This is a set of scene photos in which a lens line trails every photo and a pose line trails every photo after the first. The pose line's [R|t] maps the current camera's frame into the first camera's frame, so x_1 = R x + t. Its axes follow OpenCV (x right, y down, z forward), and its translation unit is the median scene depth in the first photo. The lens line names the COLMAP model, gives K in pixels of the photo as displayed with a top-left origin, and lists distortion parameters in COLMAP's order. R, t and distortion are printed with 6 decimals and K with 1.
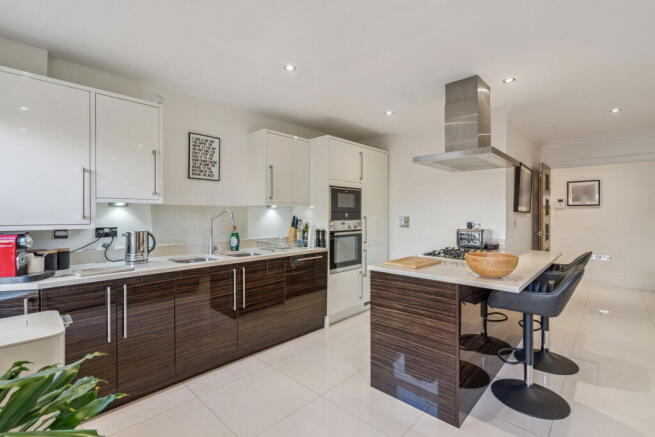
lens RADIAL K [[299.3, 0, 327.7], [0, 299.3, 213.7], [0, 0, 1]] dist [-0.000395, -0.001702]
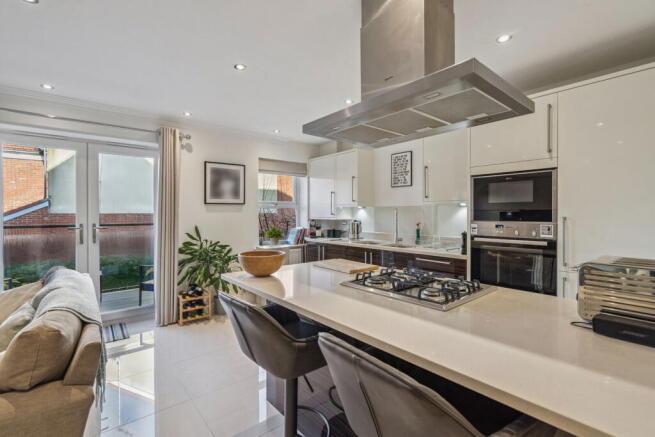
lens RADIAL K [[299.3, 0, 328.2], [0, 299.3, 213.5], [0, 0, 1]] dist [-0.000395, -0.001702]
pose [[-0.097504, -0.001599, -0.995234, 0.774568], [-0.004959, 0.999987, -0.001121, 0.005719], [0.995223, 0.004826, -0.097510, 0.680206]]
